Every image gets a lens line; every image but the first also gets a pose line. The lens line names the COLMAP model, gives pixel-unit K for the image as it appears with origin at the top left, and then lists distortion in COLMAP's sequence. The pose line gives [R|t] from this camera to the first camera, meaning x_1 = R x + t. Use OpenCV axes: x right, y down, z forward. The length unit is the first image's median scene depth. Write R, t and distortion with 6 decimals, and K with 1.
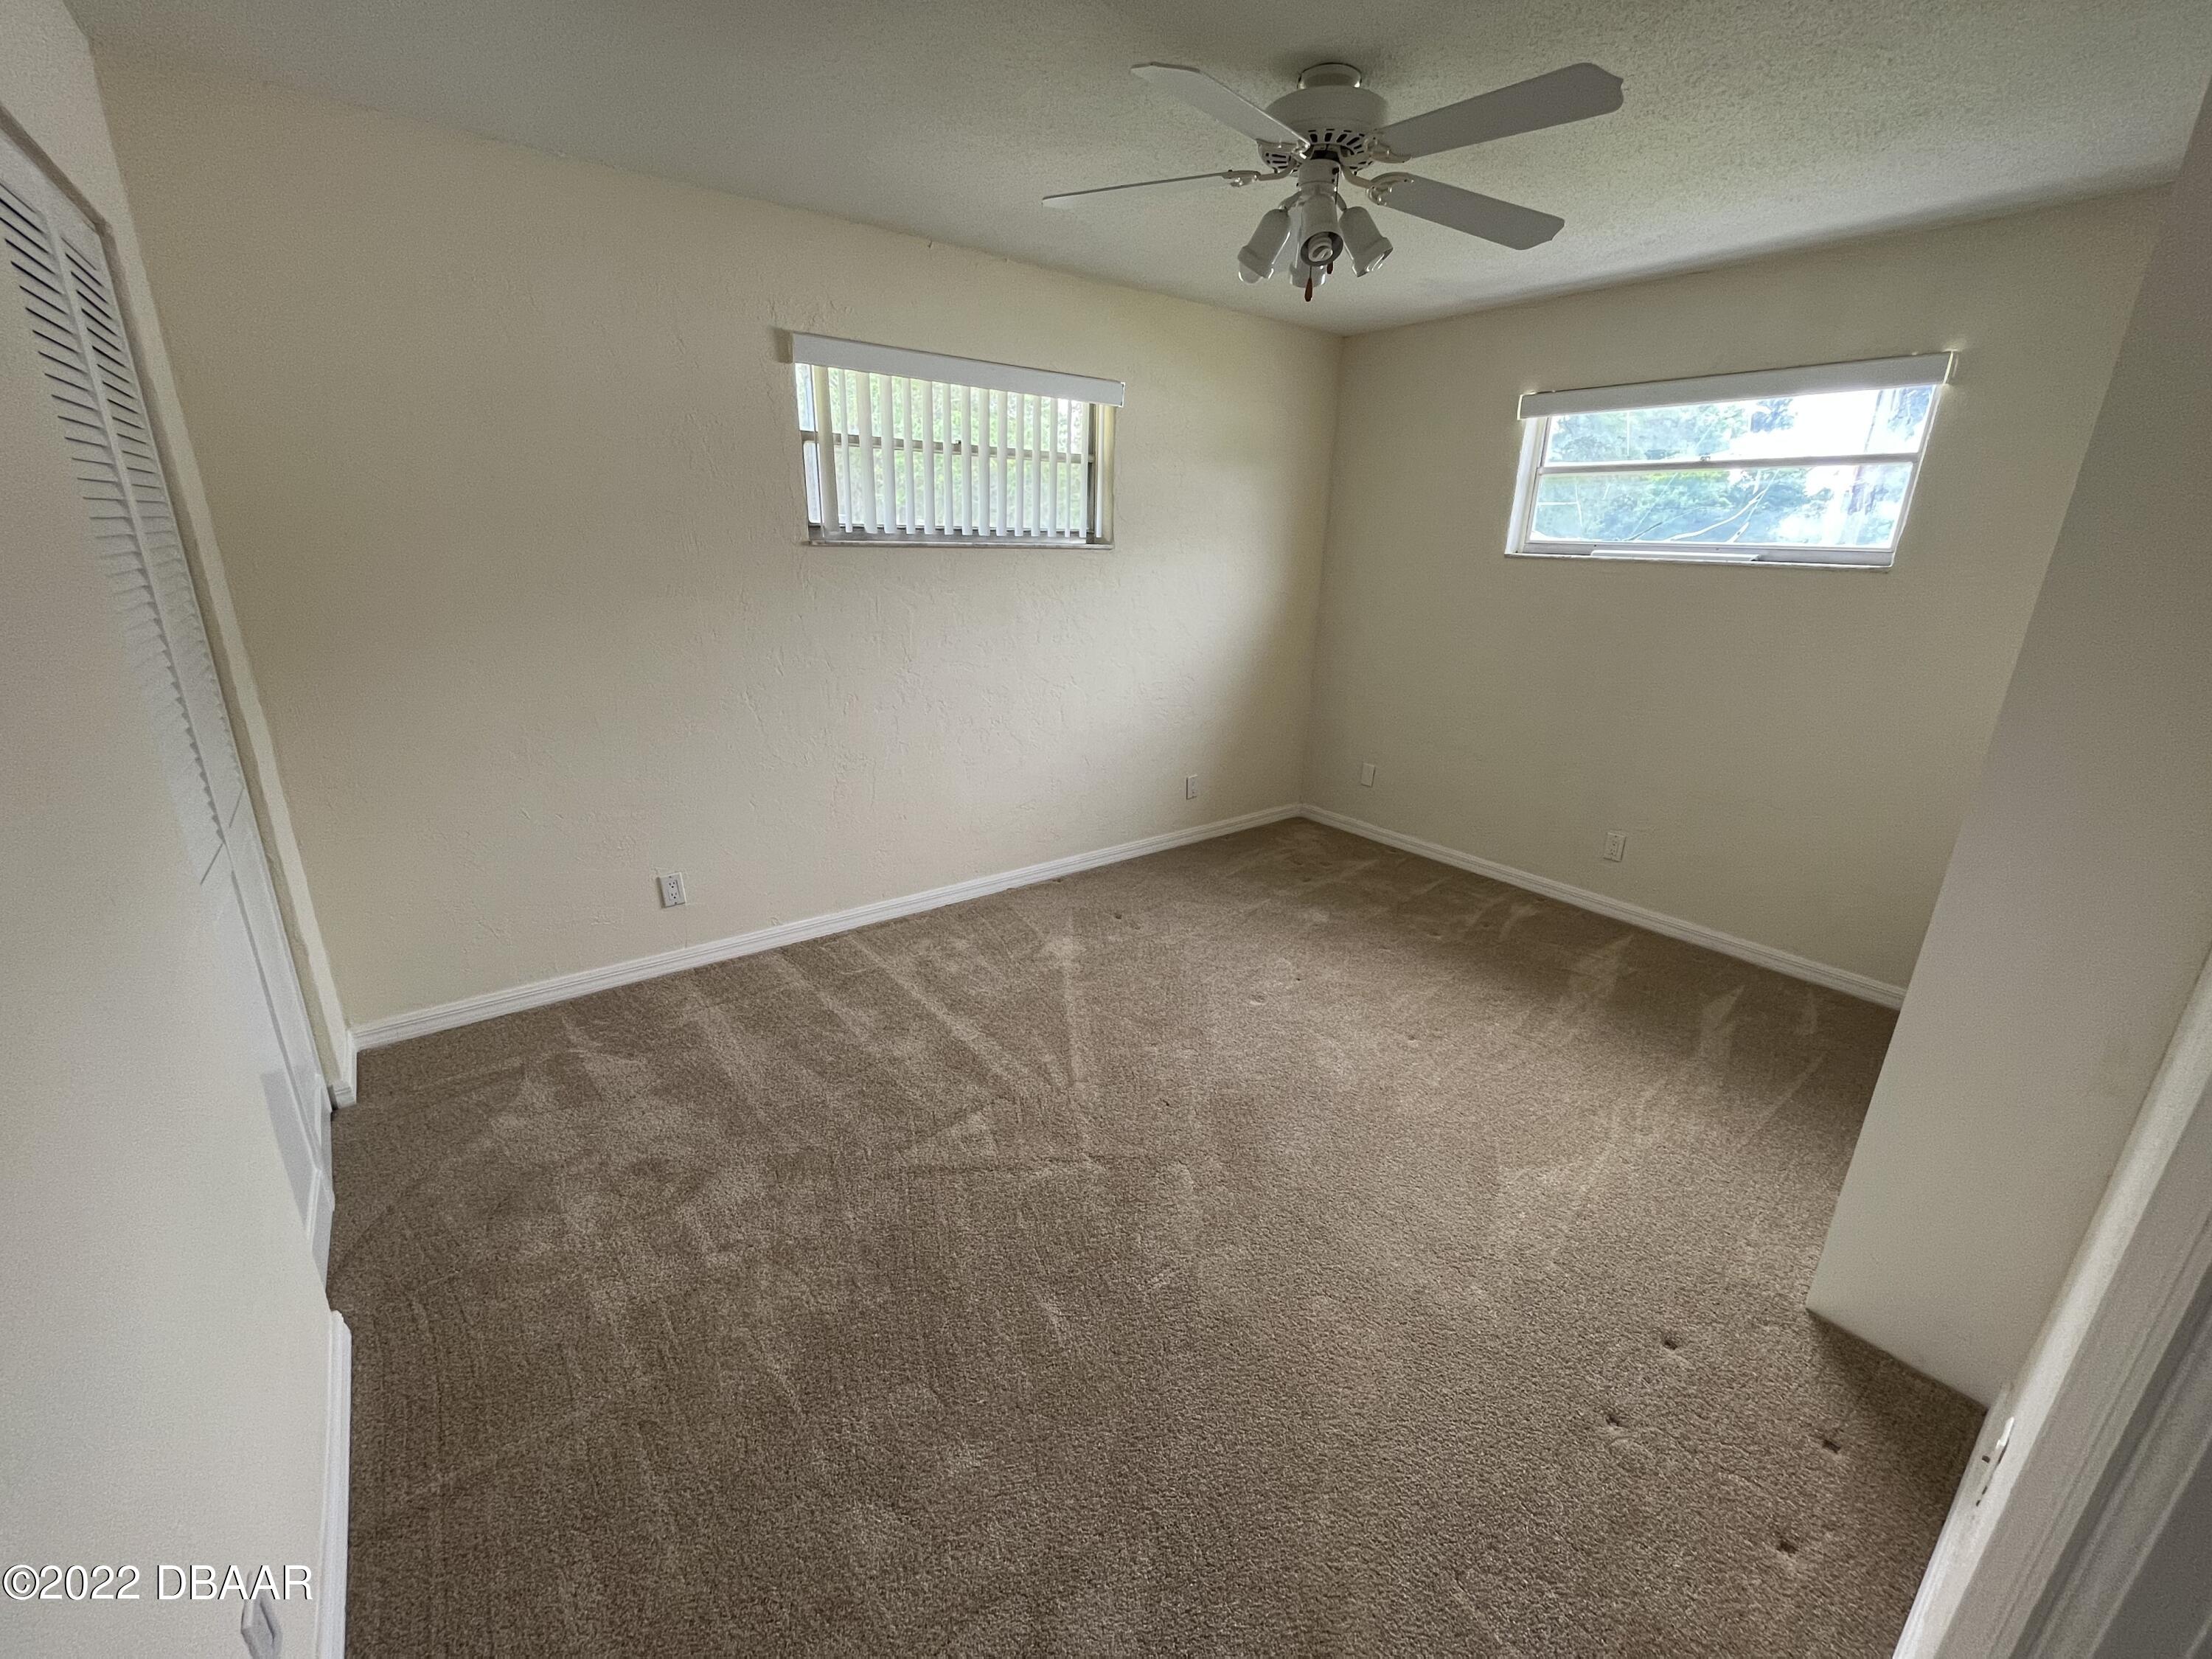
lens RADIAL K [[888.2, 0, 1100.3], [0, 888.2, 825.4], [0, 0, 1]] dist [-0.002292, -0.000216]
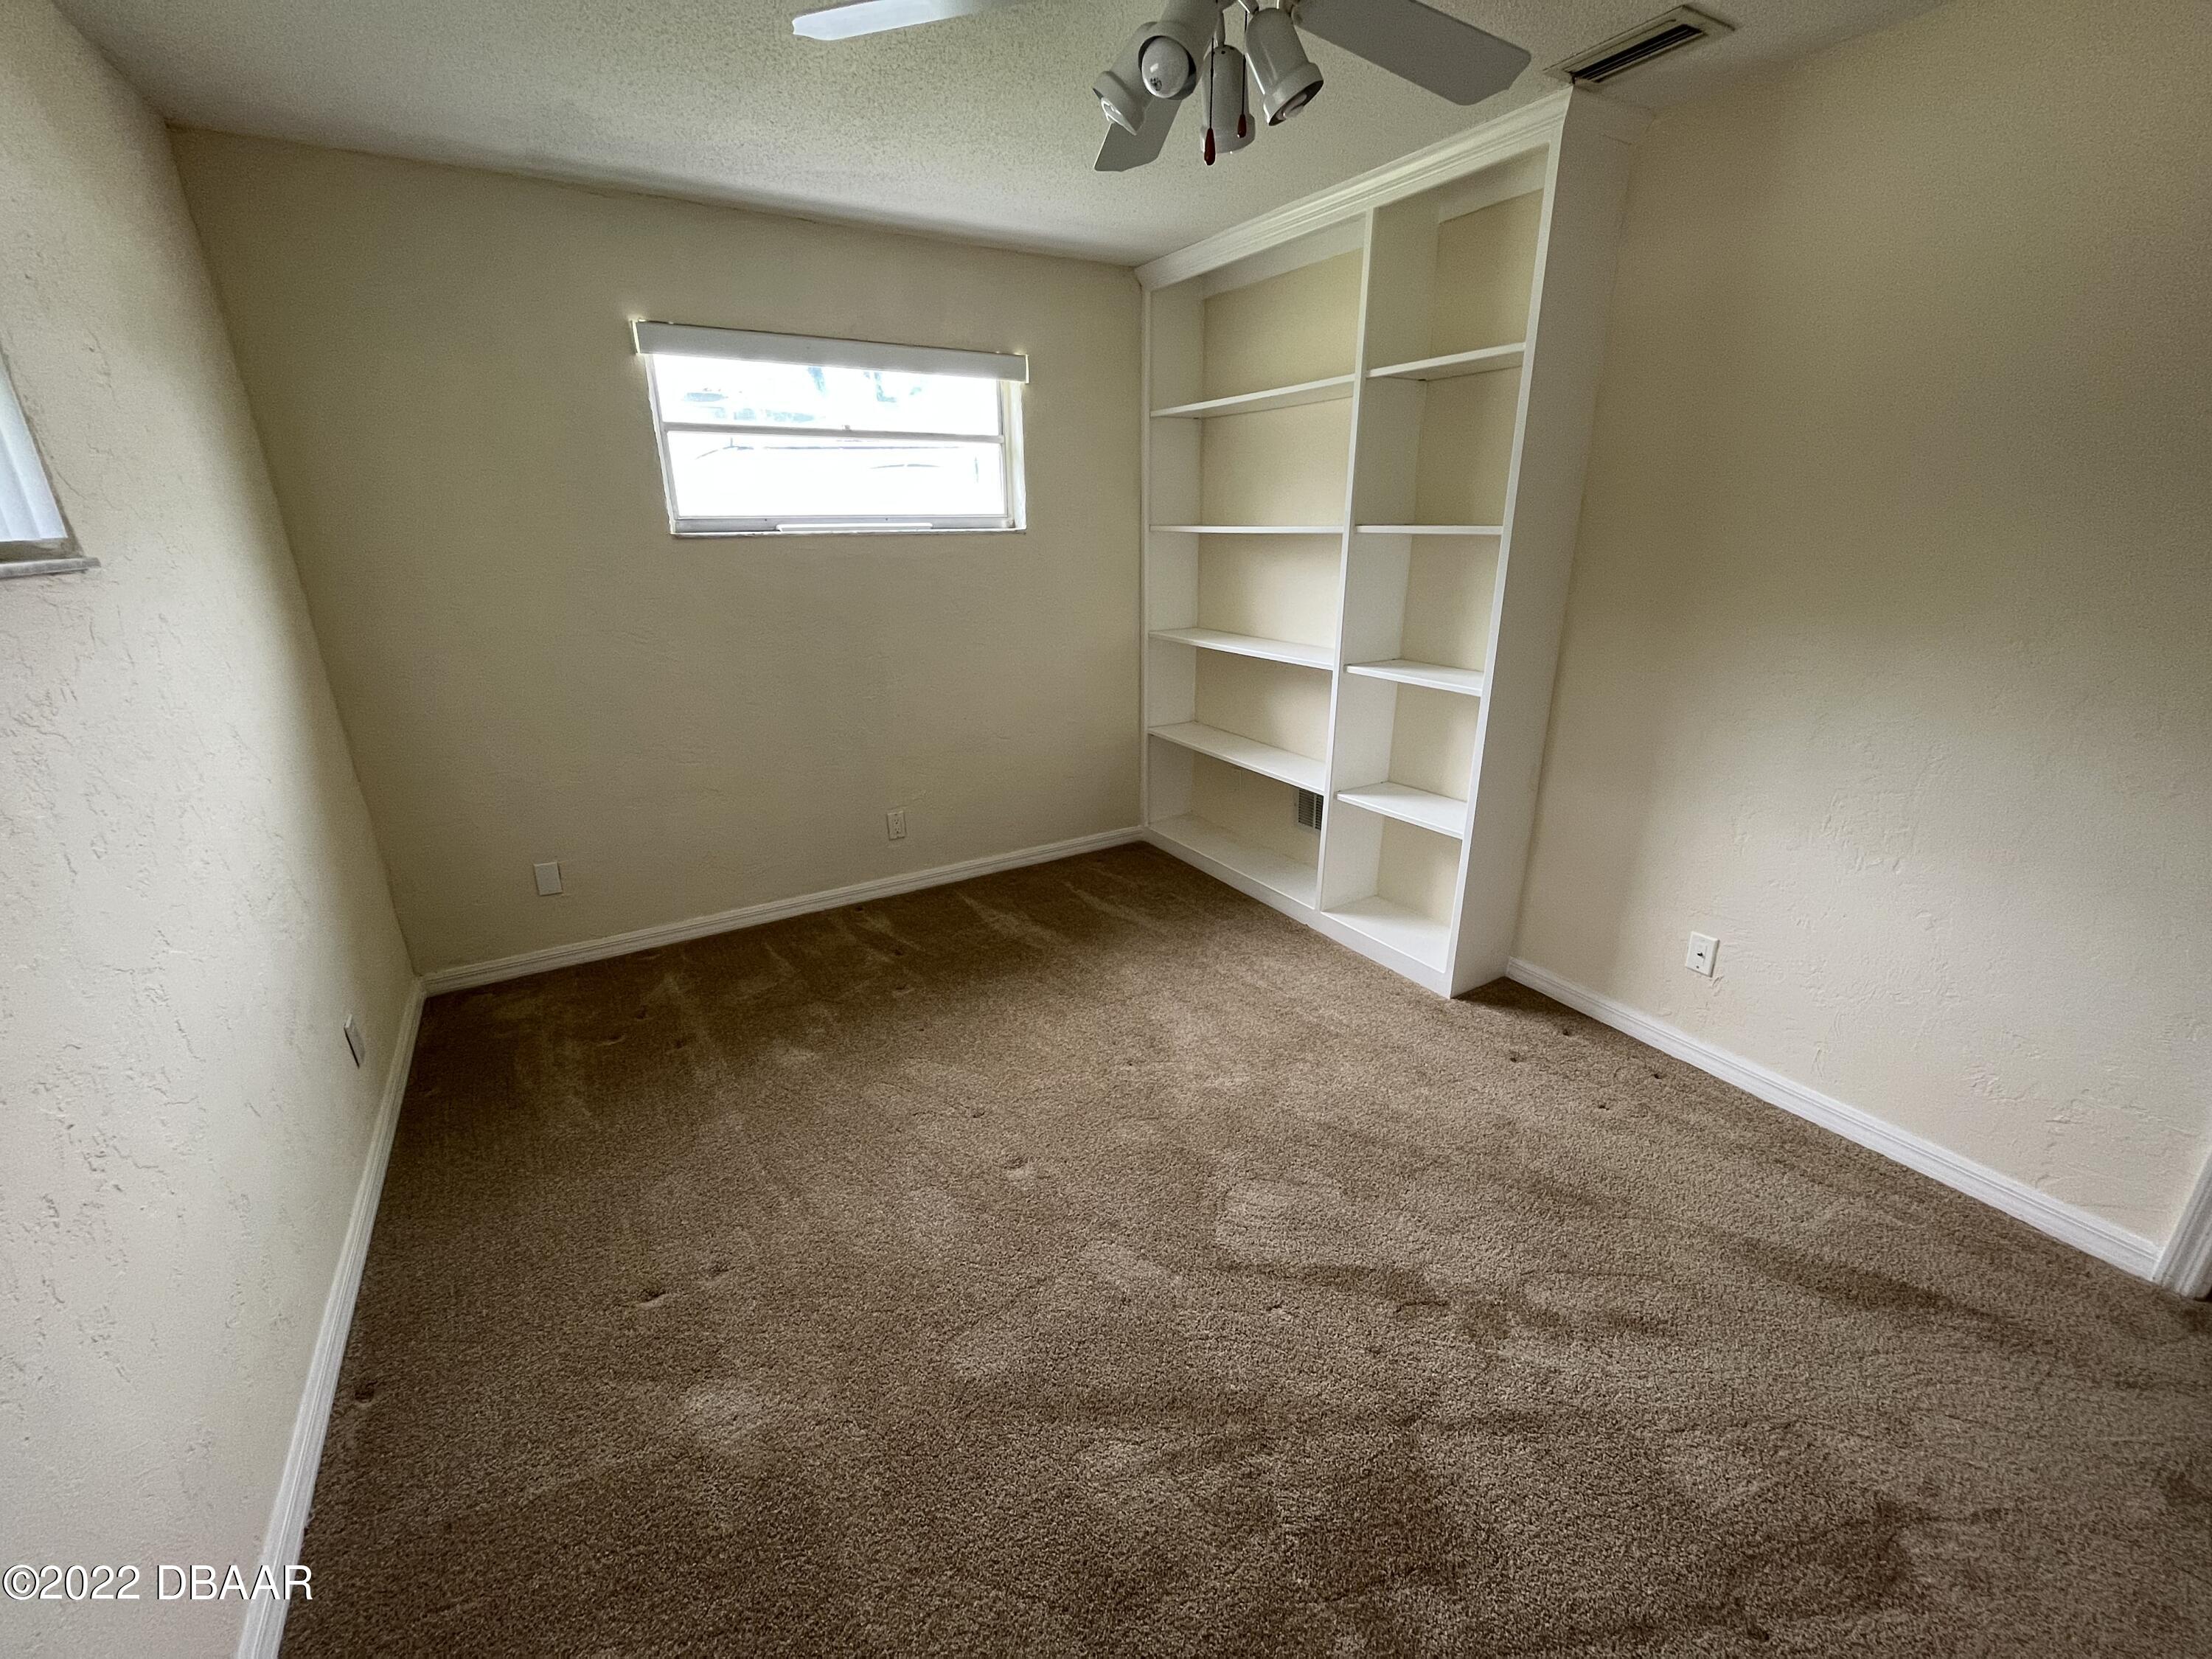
lens RADIAL K [[888.2, 0, 1100.3], [0, 888.2, 825.4], [0, 0, 1]] dist [-0.002292, -0.000216]
pose [[0.114440, -0.347049, 0.930838, -0.305110], [0.319886, 0.899963, 0.296210, -0.190090], [-0.940519, 0.263863, 0.214008, 0.560741]]
